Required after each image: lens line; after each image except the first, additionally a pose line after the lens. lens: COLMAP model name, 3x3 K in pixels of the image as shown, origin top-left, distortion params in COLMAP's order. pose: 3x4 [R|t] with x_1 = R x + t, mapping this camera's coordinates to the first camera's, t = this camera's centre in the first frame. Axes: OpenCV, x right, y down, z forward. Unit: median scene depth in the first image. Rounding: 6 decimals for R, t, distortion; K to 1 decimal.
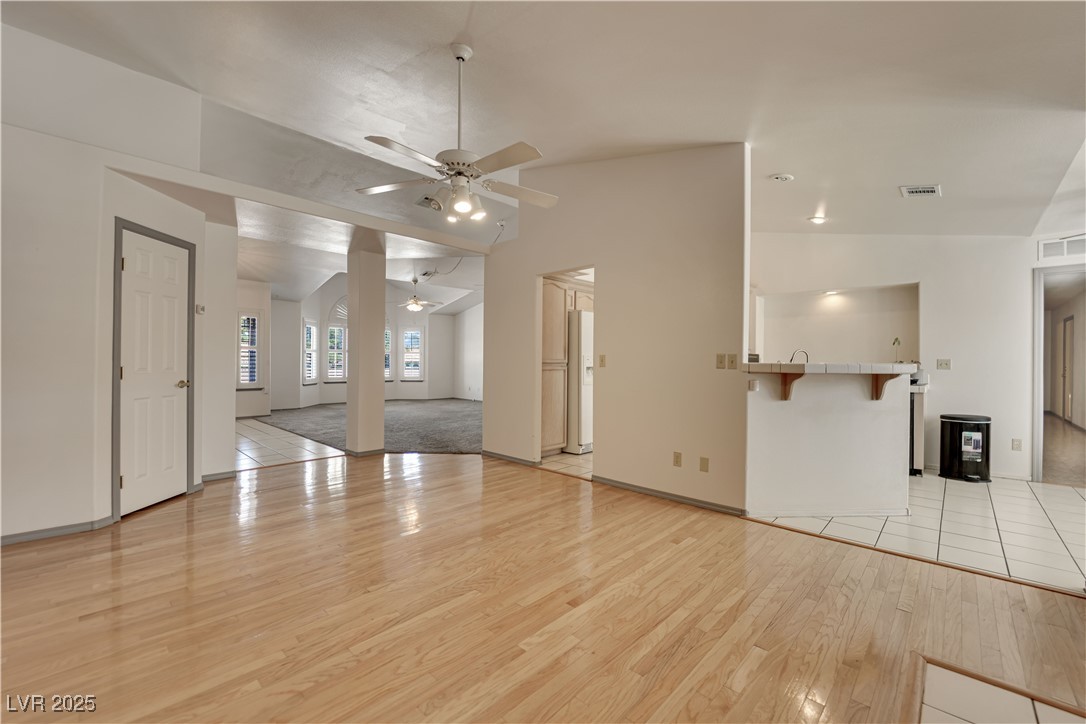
lens RADIAL K [[437.5, 0, 542.6], [0, 437.5, 364.1], [0, 0, 1]] dist [-0.002473, -0.000047]
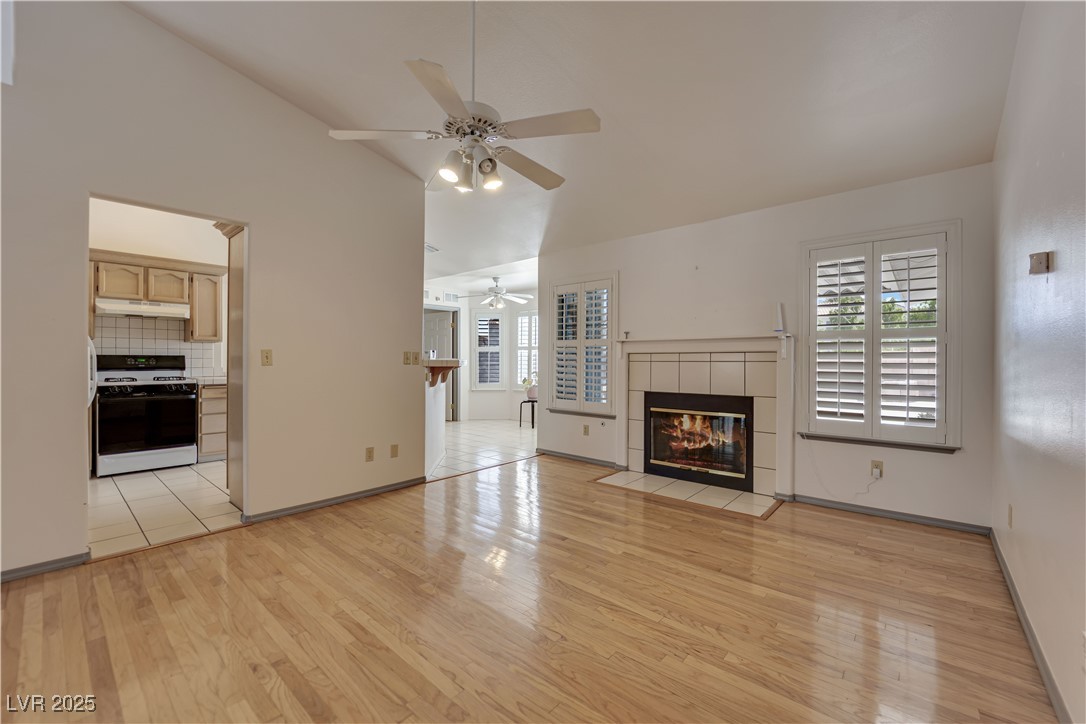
lens RADIAL K [[437.5, 0, 549.4], [0, 437.5, 361.1], [0, 0, 1]] dist [-0.002473, -0.000047]
pose [[-0.052430, -0.007166, 0.998599, -0.928630], [0.002509, 0.999970, 0.007307, -0.007235], [-0.998621, 0.002889, -0.052411, 0.811941]]
